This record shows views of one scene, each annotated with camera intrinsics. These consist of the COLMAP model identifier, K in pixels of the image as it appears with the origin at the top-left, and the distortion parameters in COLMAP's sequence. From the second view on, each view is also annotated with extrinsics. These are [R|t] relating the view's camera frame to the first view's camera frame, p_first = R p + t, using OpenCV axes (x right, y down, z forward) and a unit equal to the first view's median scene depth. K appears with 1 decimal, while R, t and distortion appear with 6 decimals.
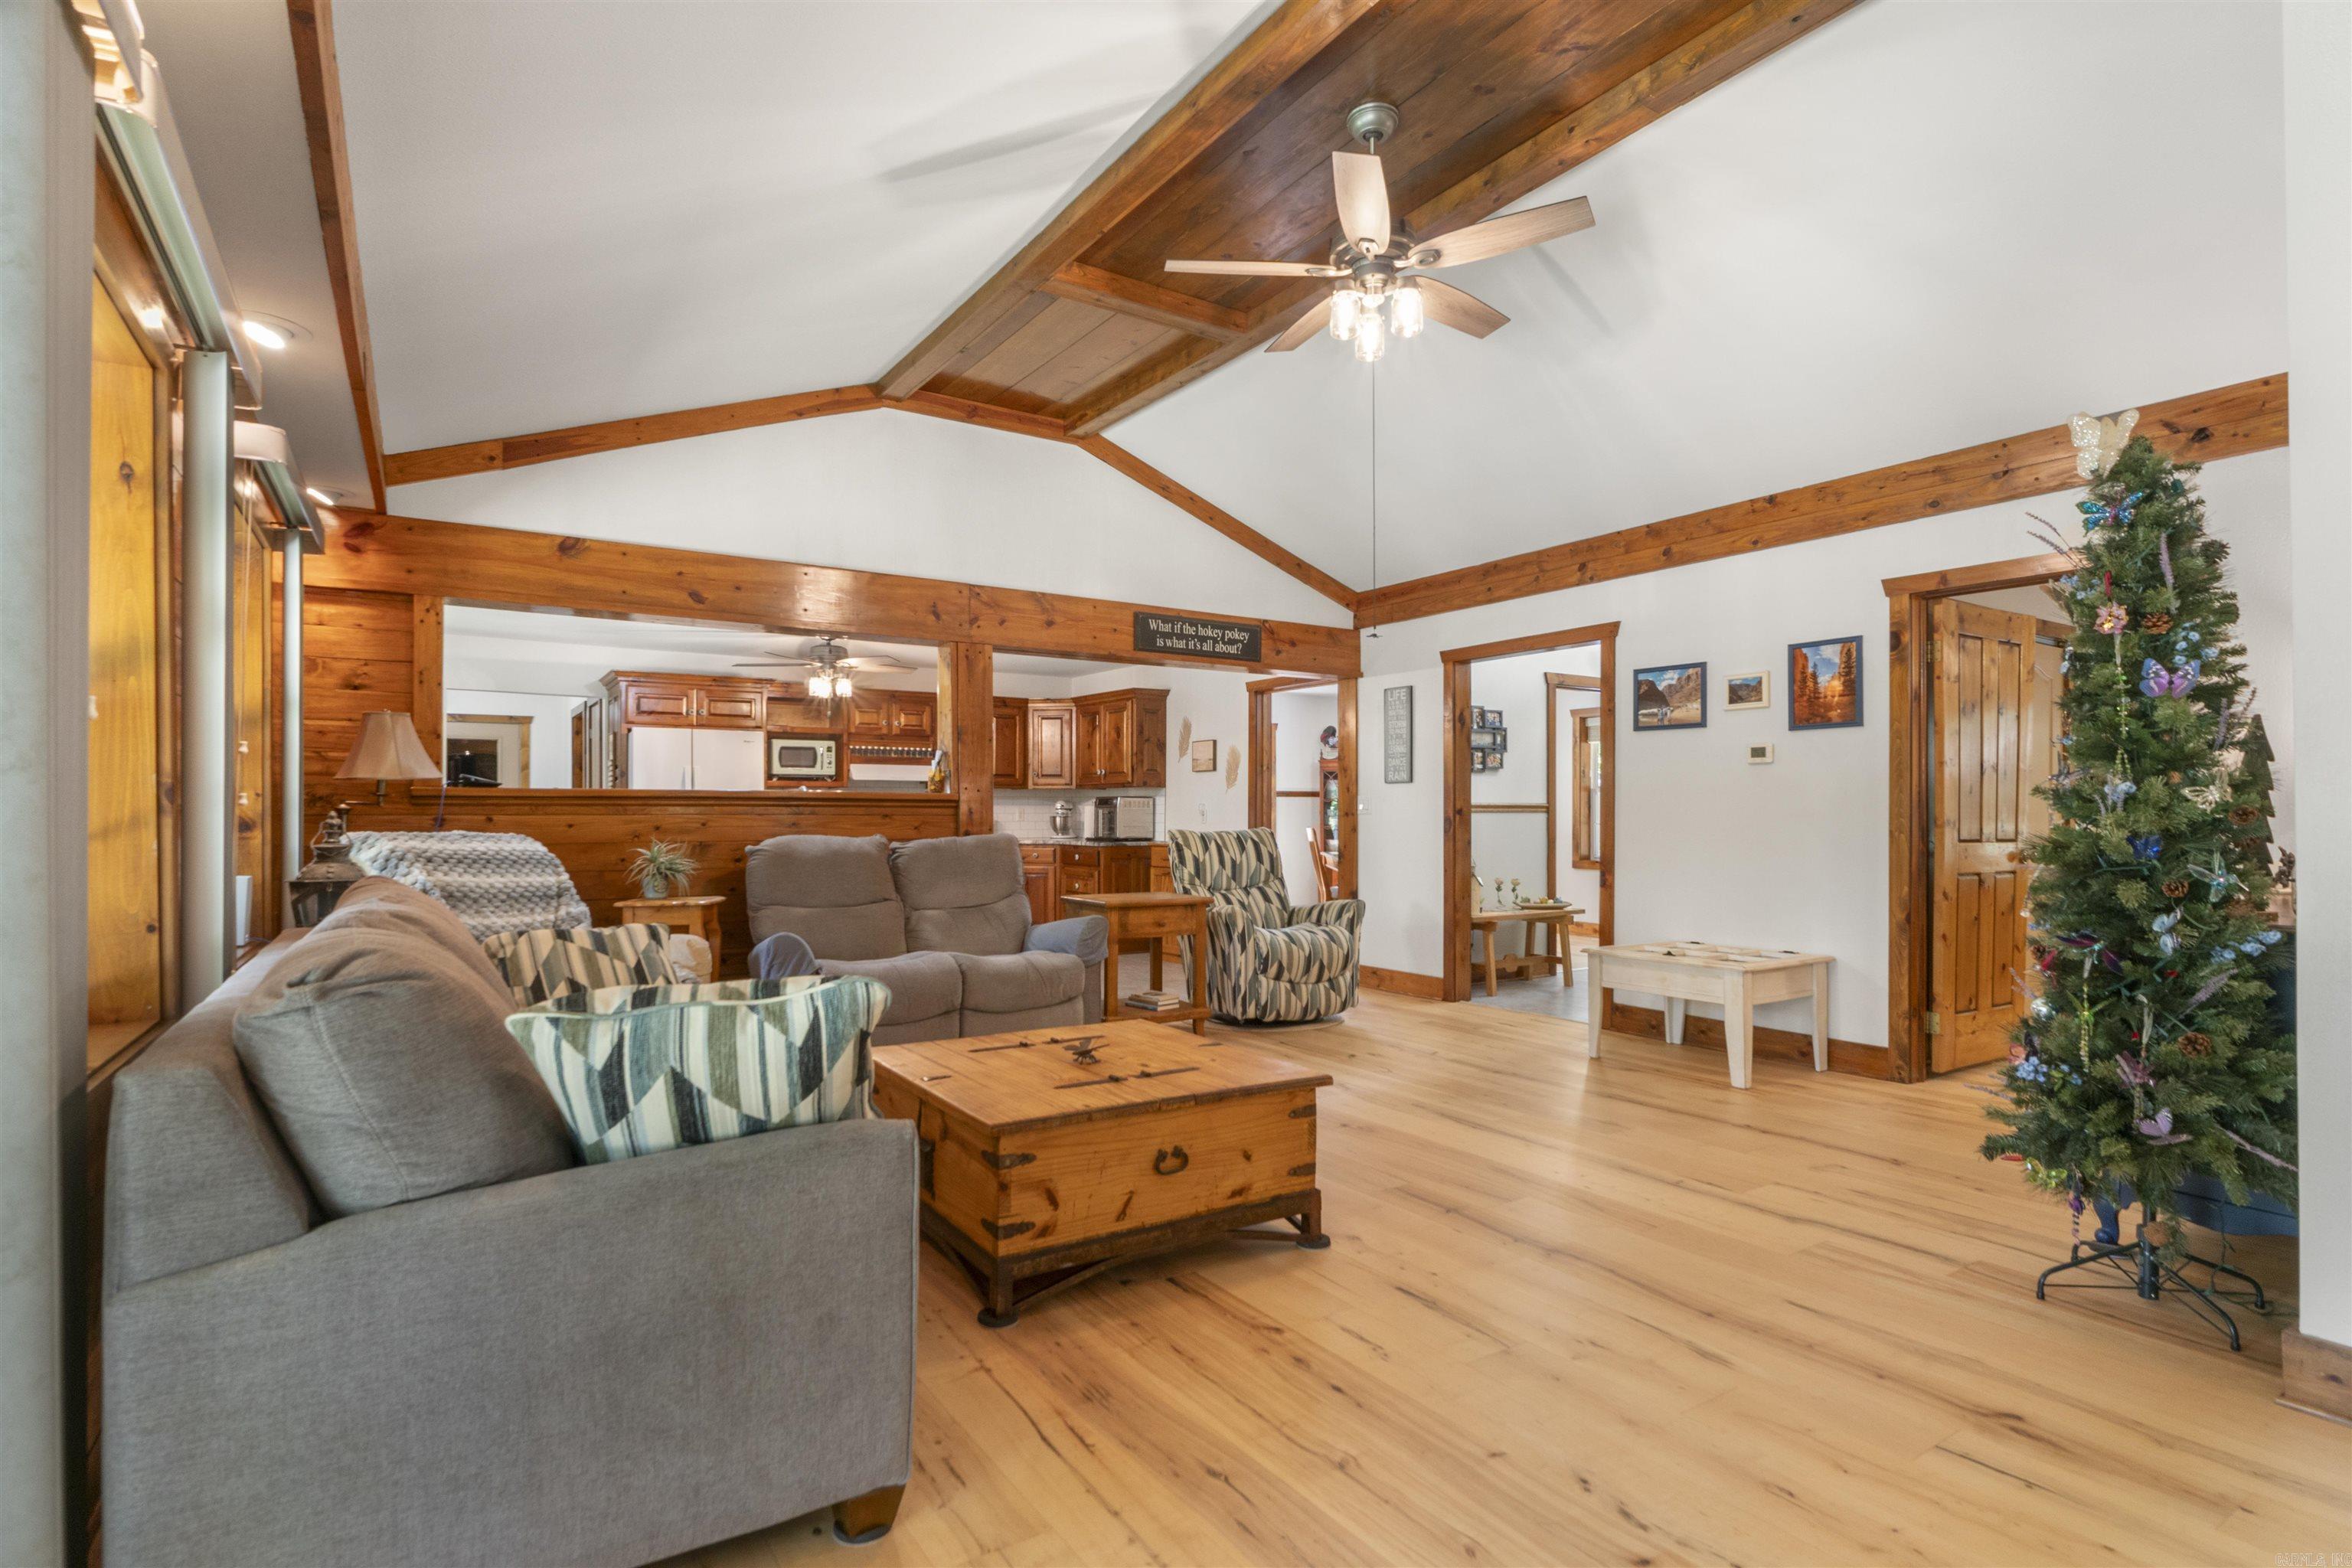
lens RADIAL K [[1137.6, 0, 1154.8], [0, 1137.6, 784.2], [0, 0, 1]] dist [-0.004278, 0.000271]
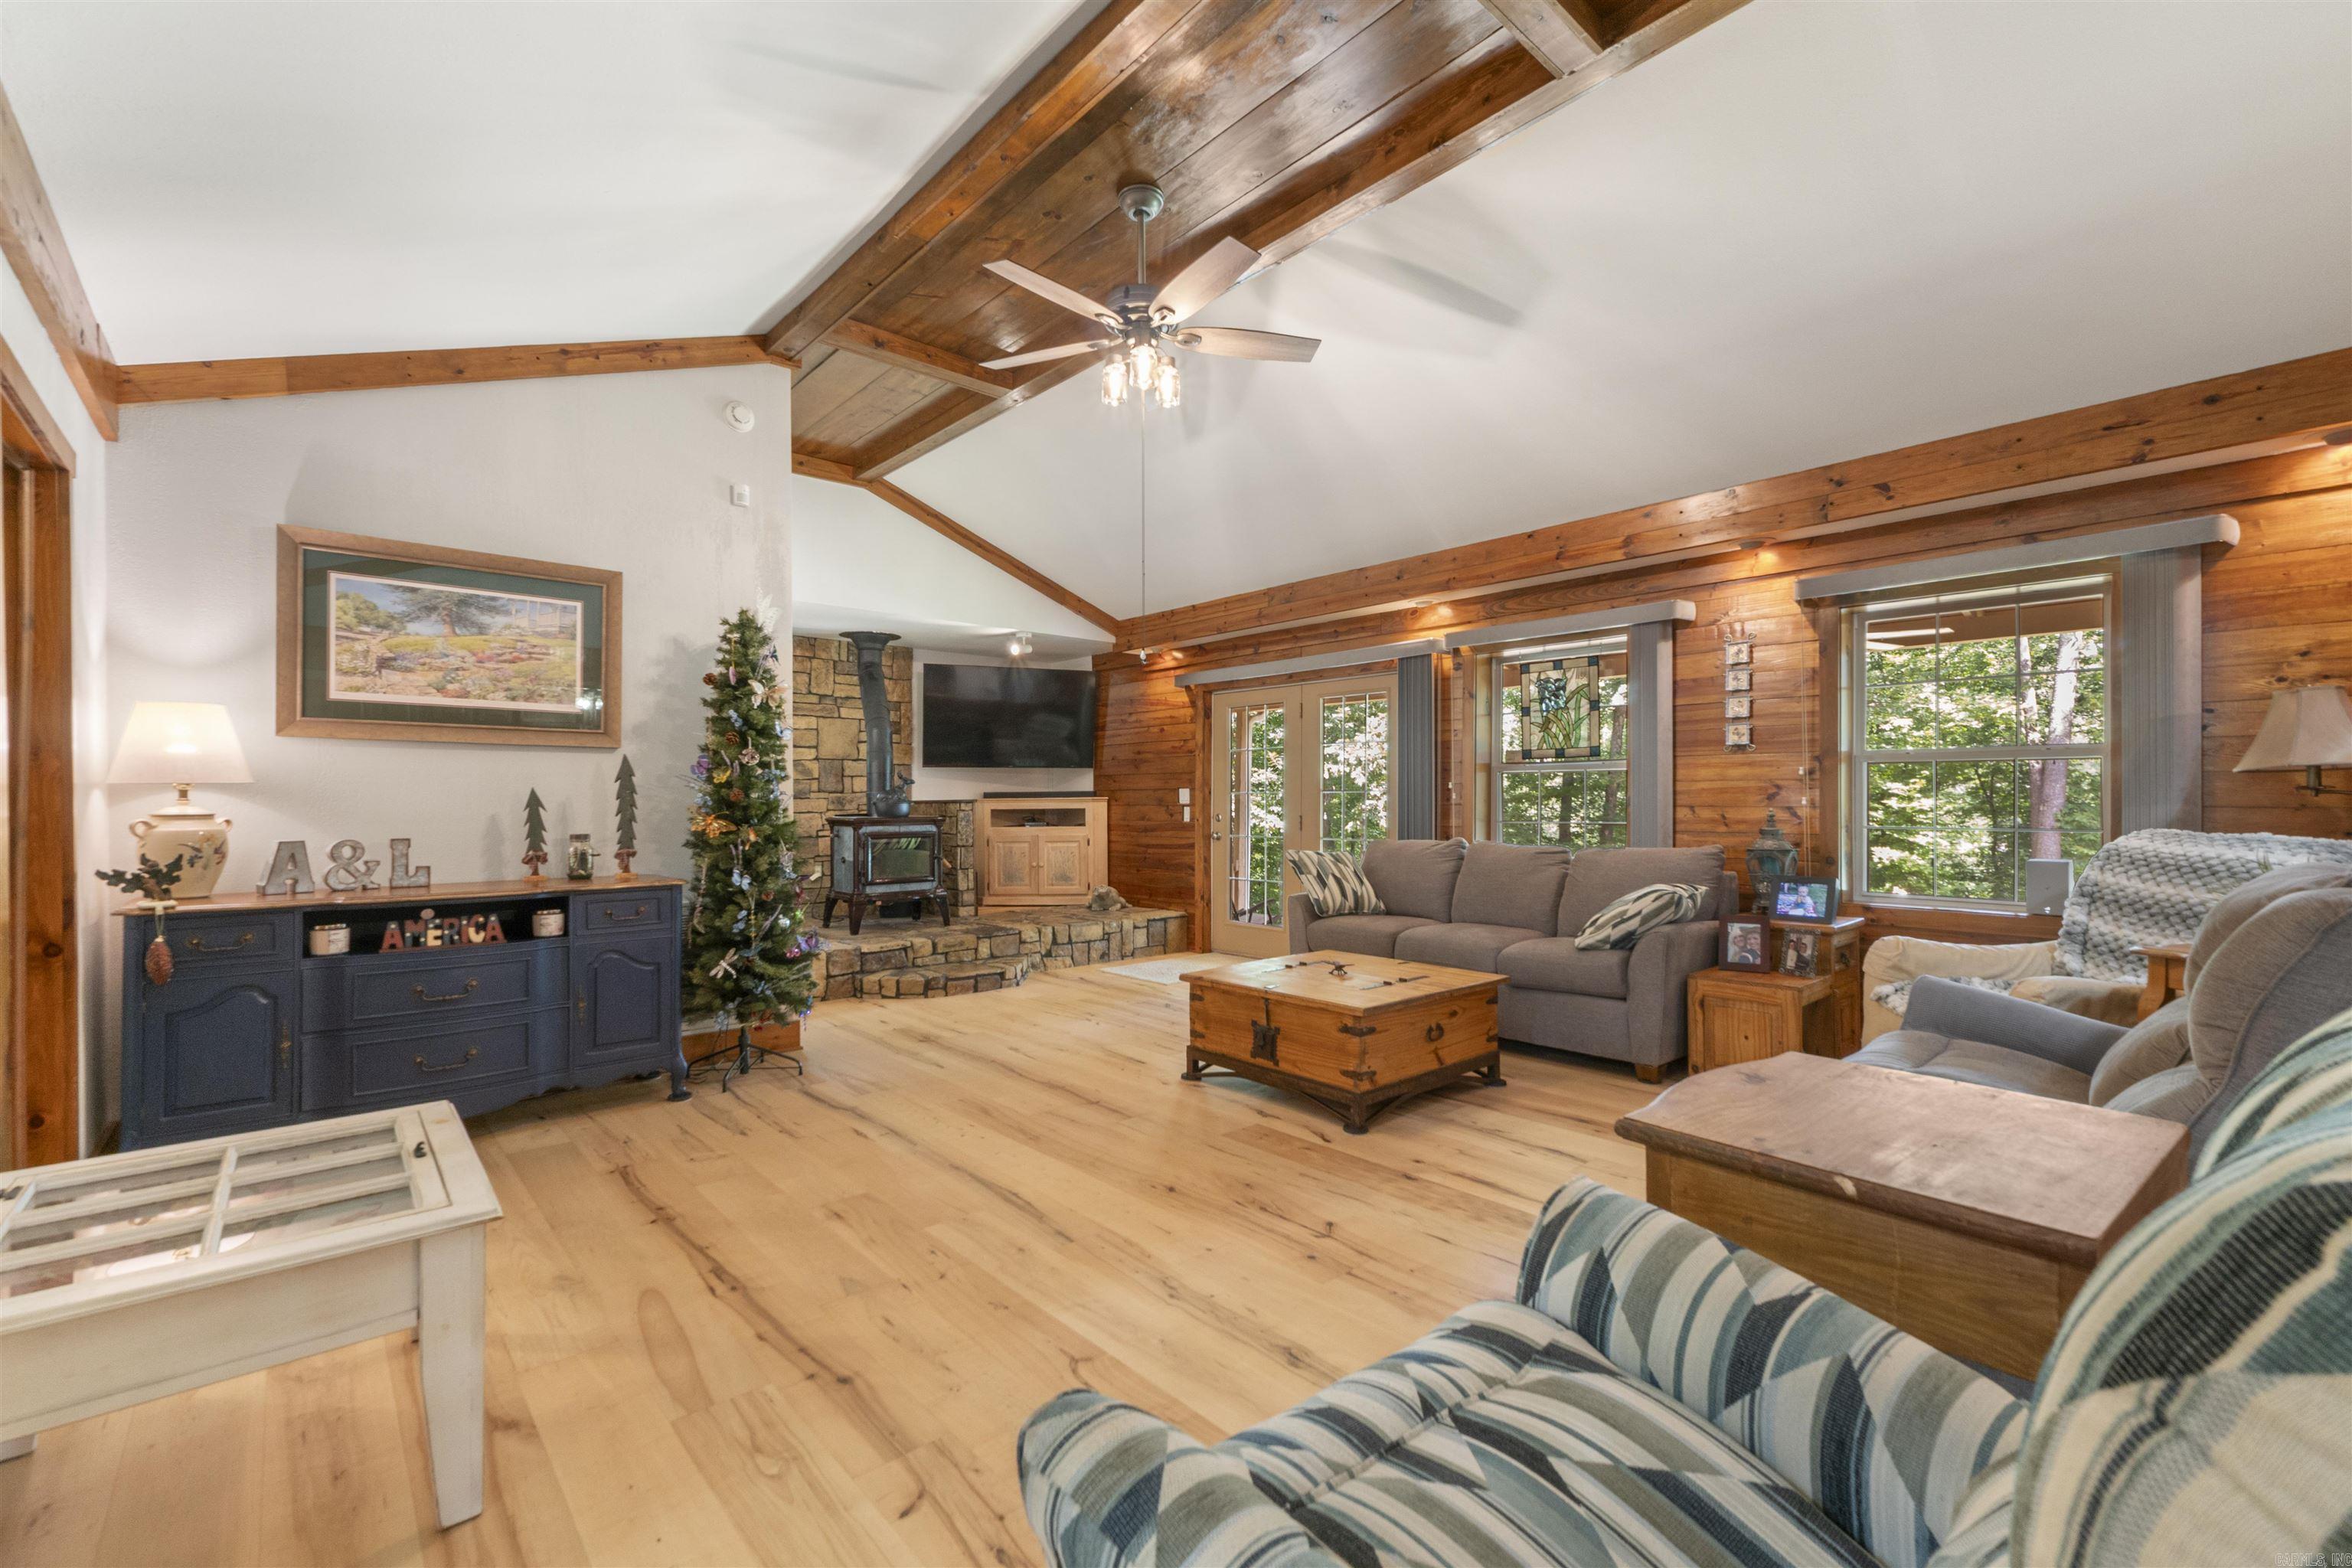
lens RADIAL K [[999.6, 0, 1154.7], [0, 999.6, 801.5], [0, 0, 1]] dist [0.001306, 0.005811]
pose [[-0.989295, 0.003984, -0.145872, 0.154421], [0.007789, 0.999644, -0.025523, 0.018426], [0.145719, -0.026386, -0.988974, 0.945658]]
